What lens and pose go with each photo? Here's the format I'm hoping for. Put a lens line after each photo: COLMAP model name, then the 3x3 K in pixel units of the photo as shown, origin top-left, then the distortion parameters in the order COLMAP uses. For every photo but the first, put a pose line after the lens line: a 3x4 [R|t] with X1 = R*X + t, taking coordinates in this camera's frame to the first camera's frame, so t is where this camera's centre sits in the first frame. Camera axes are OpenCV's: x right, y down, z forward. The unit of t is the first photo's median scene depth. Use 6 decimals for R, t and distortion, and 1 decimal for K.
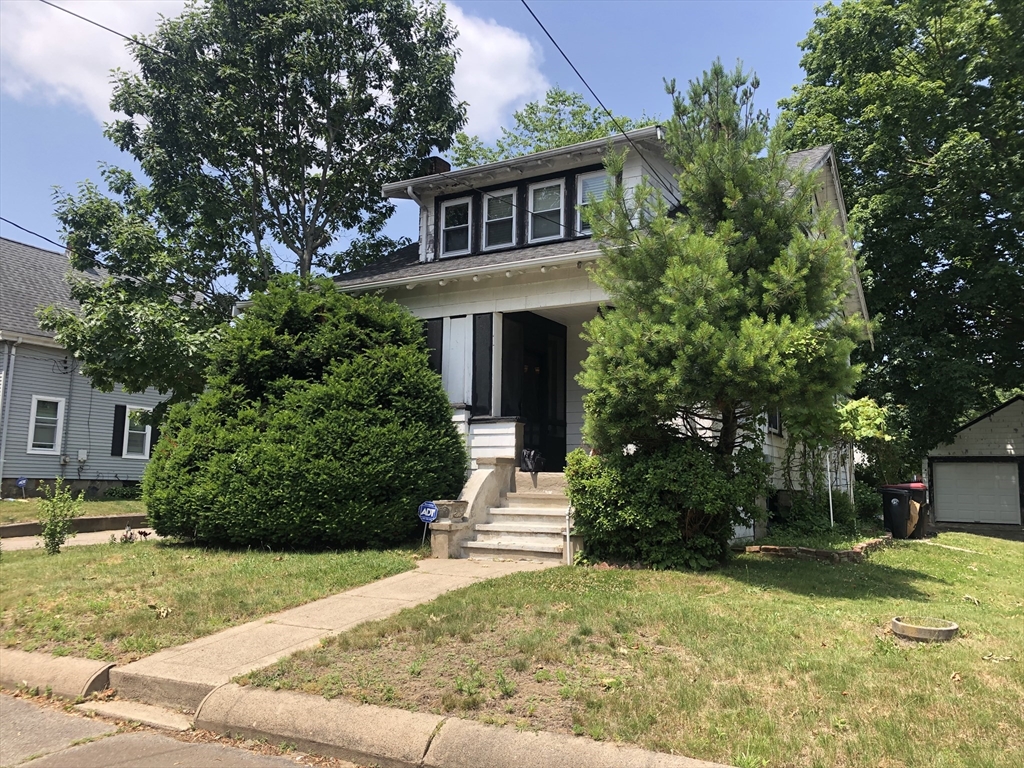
lens RADIAL K [[823.1, 0, 512.0], [0, 823.1, 384.0], [0, 0, 1]] dist [0.006727, 0.004483]
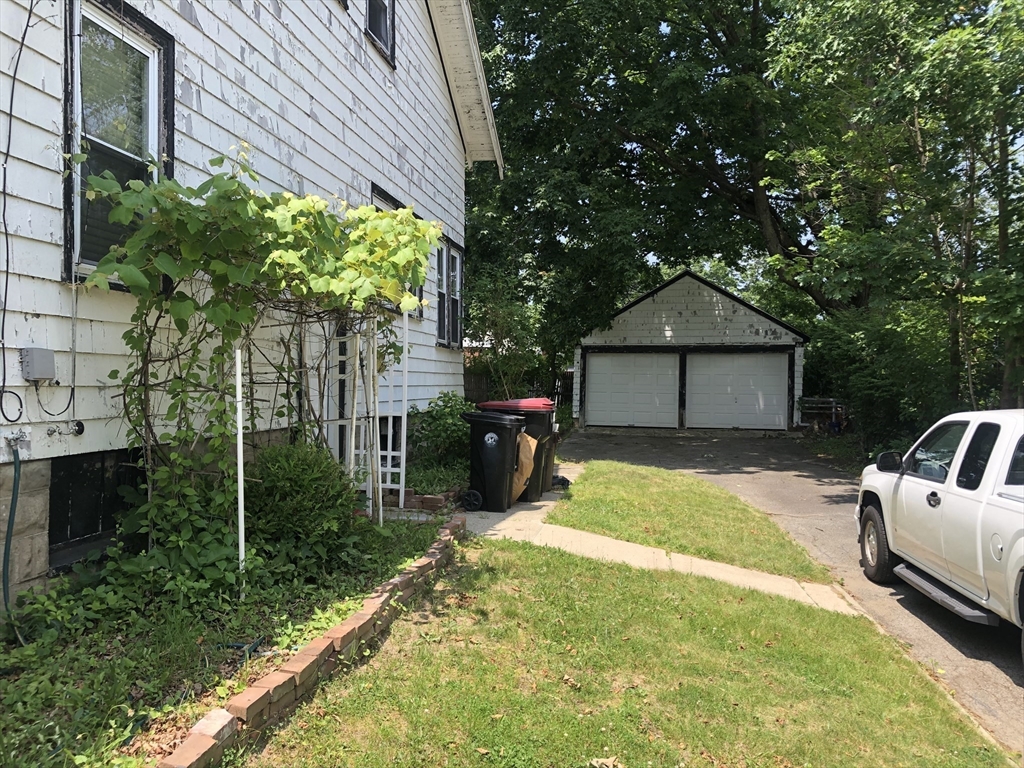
lens RADIAL K [[823.1, 0, 512.0], [0, 823.1, 384.0], [0, 0, 1]] dist [0.006727, 0.004483]
pose [[0.934544, -0.008763, 0.355739, 0.210566], [-0.041208, 0.990306, 0.132649, 0.029605], [-0.353453, -0.138625, 0.925124, 0.377385]]
